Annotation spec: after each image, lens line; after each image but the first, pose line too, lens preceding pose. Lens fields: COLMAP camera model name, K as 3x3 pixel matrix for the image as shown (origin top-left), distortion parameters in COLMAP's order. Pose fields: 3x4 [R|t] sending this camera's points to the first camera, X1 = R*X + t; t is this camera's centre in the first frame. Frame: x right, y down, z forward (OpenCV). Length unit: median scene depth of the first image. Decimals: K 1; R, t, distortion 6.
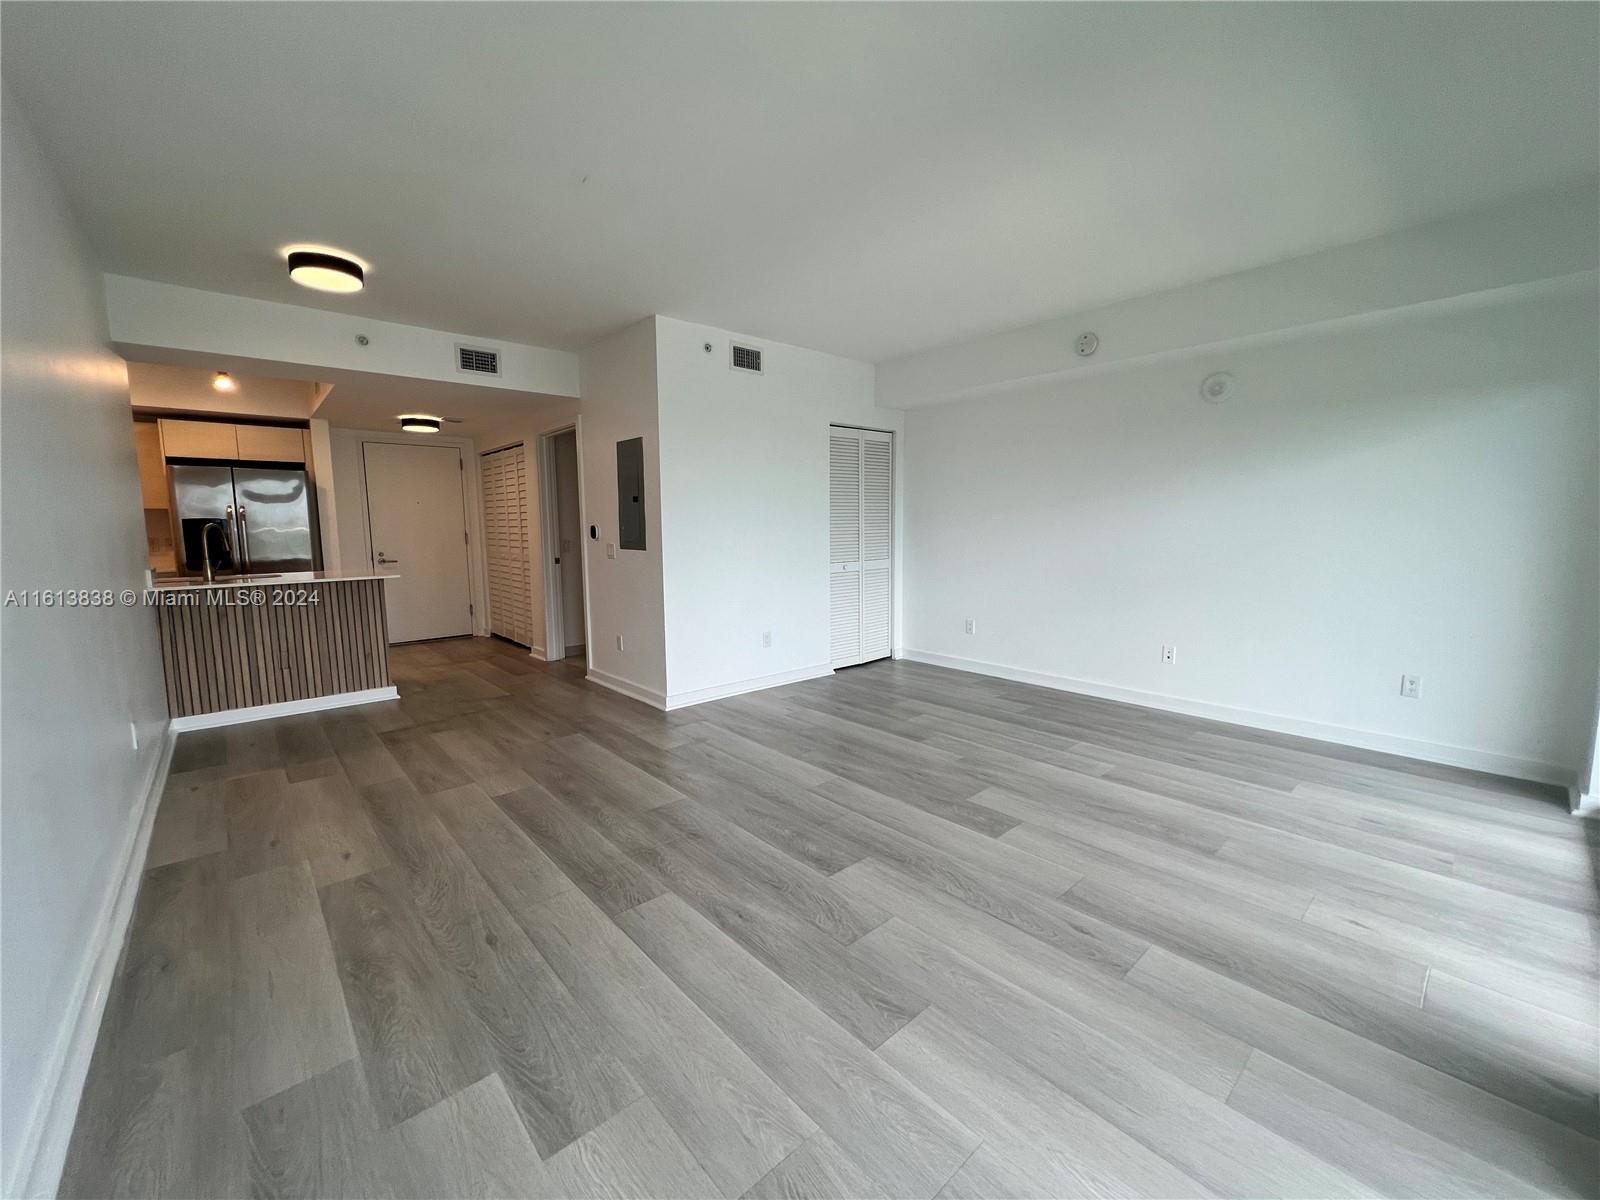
lens RADIAL K [[649.3, 0, 796.4], [0, 649.3, 598.9], [0, 0, 1]] dist [-0.001393, -0.000065]
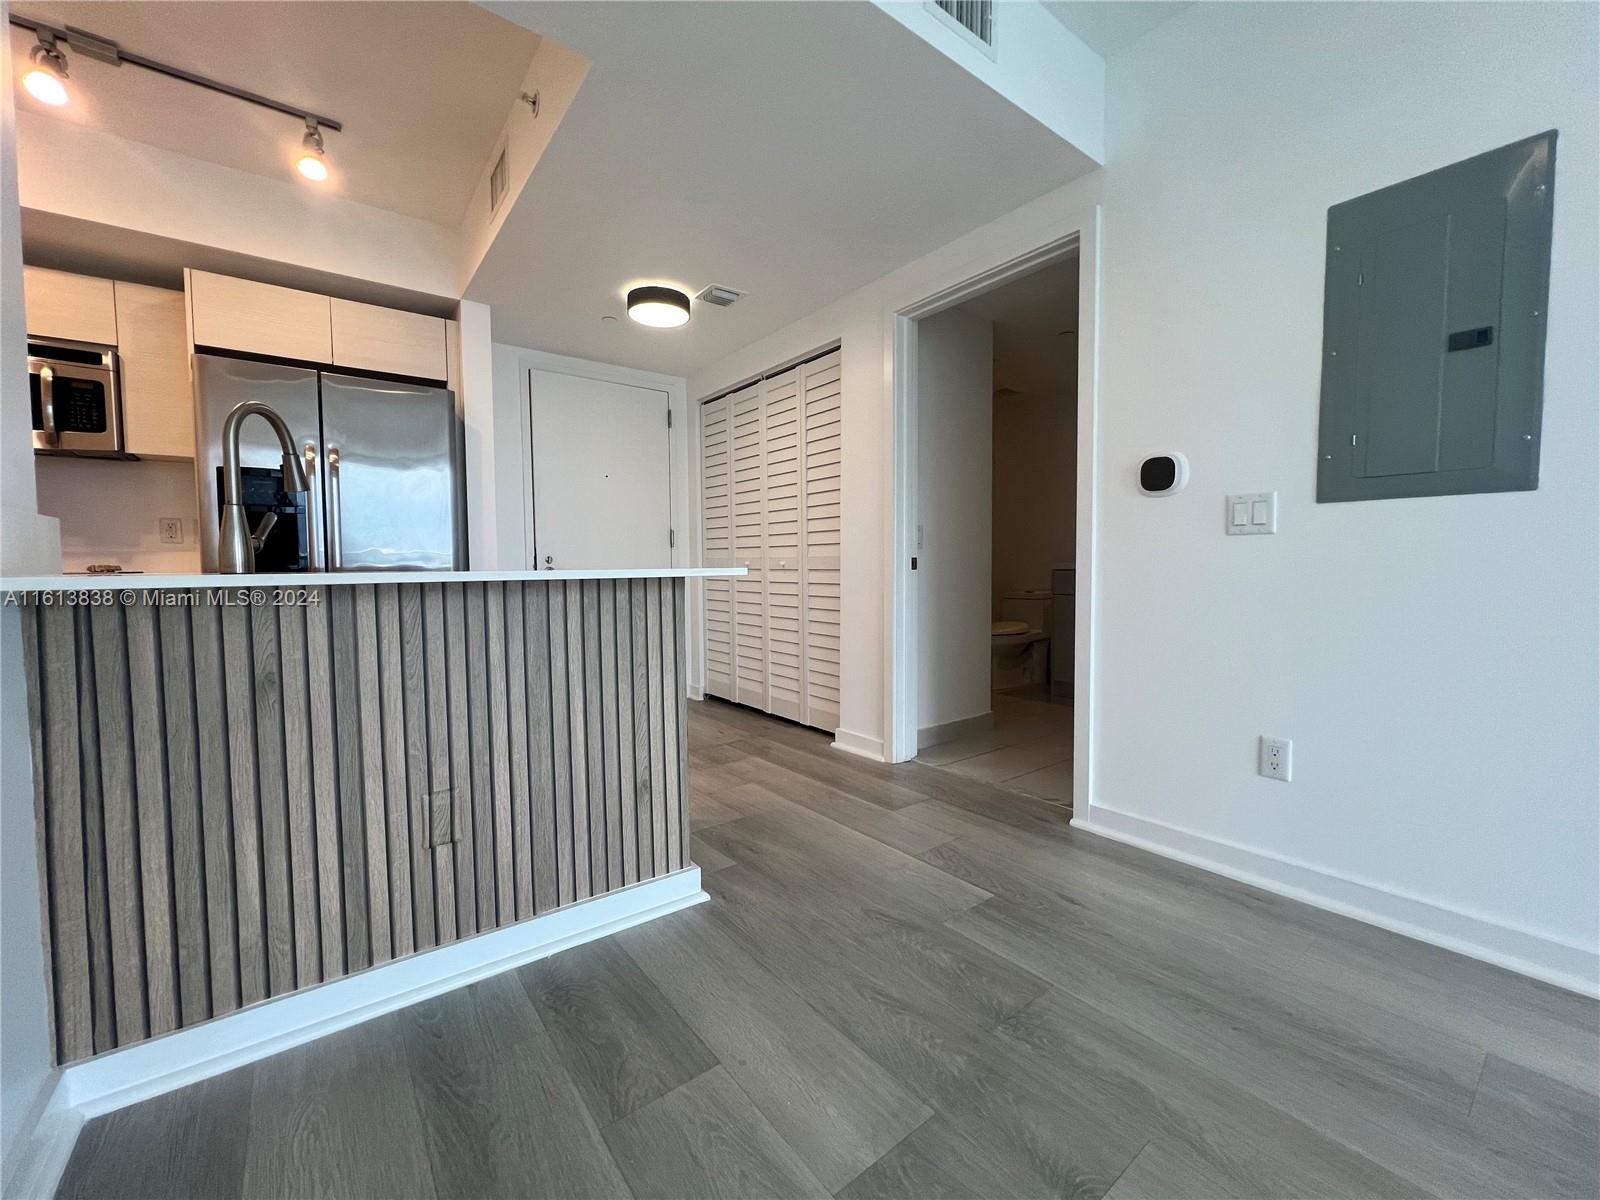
lens RADIAL K [[649.3, 0, 794.8], [0, 649.3, 596.8], [0, 0, 1]] dist [-0.001393, -0.000065]
pose [[0.997339, 0.005133, -0.072727, -0.597487], [-0.009996, 0.997726, -0.066659, 0.002652], [0.072219, 0.067208, 0.995122, 0.690454]]
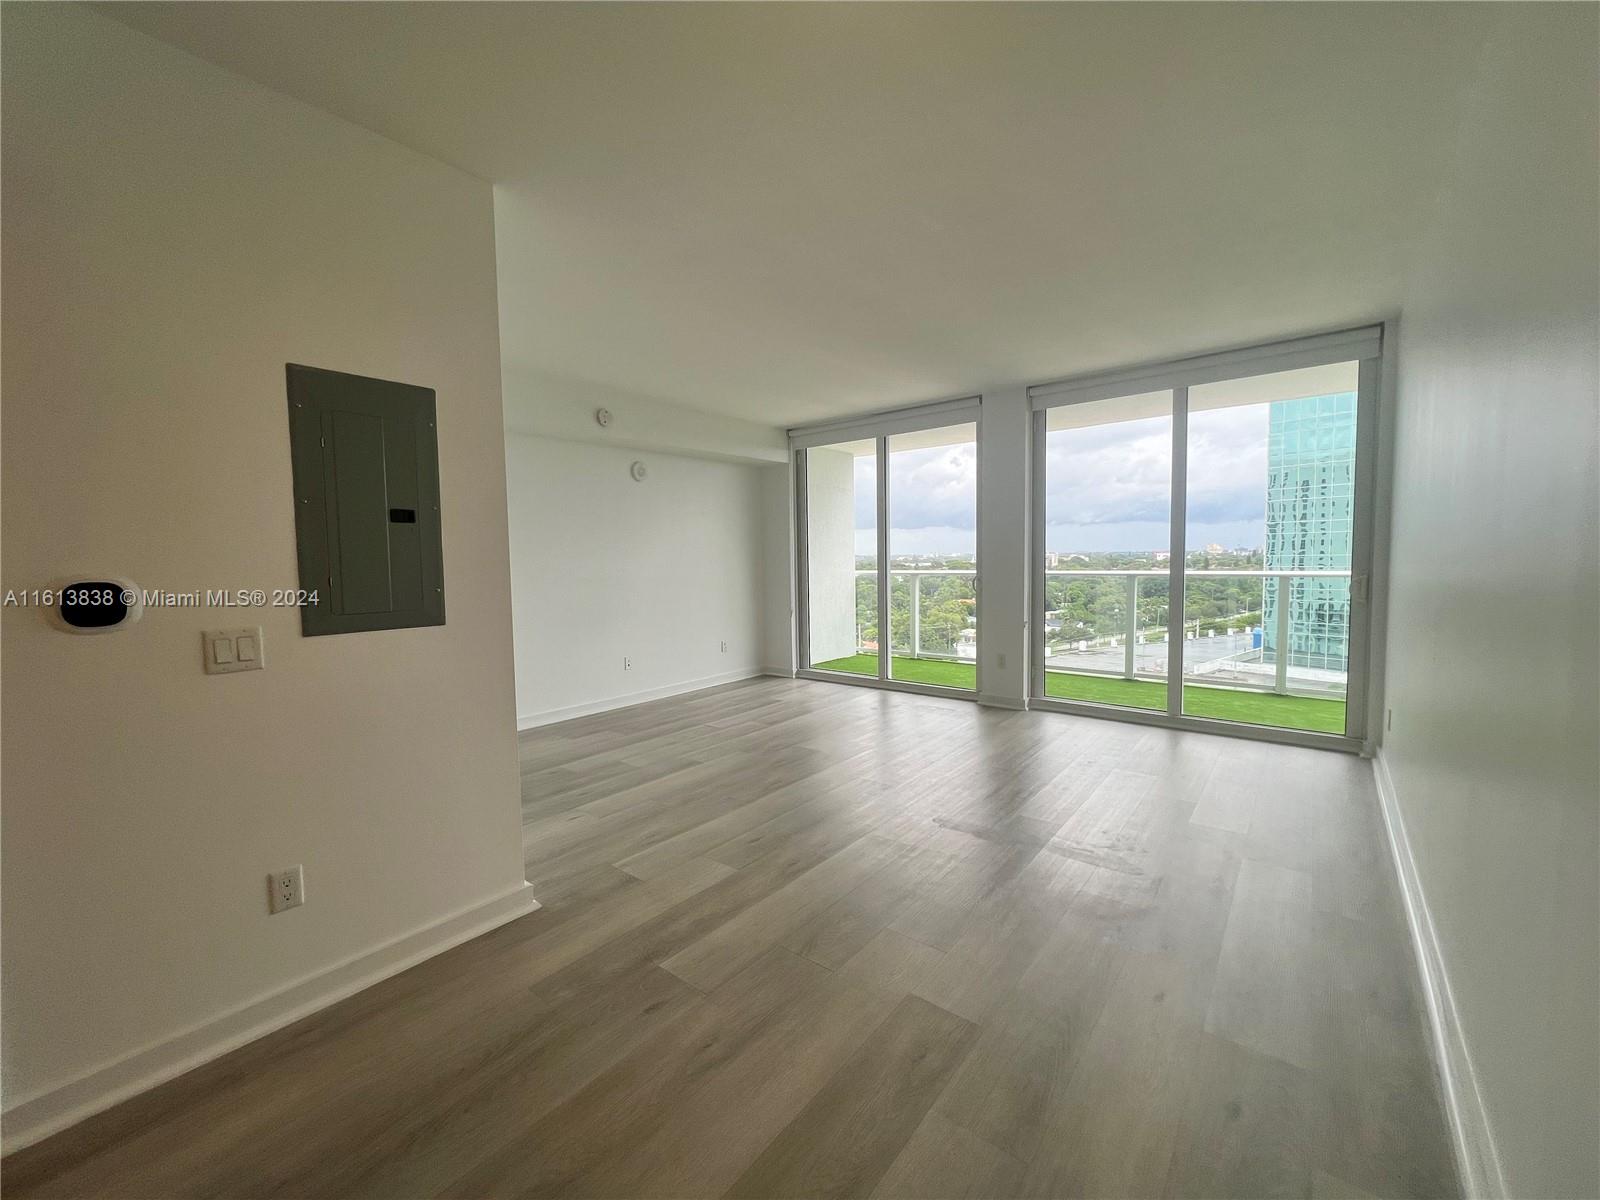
lens RADIAL K [[649.3, 0, 797.5], [0, 649.3, 590.3], [0, 0, 1]] dist [-0.001393, -0.000065]
pose [[-0.173242, -0.041352, 0.984011, -0.784196], [0.132800, 0.989013, 0.064943, -0.101010], [-0.975885, 0.141927, -0.165847, 0.858188]]
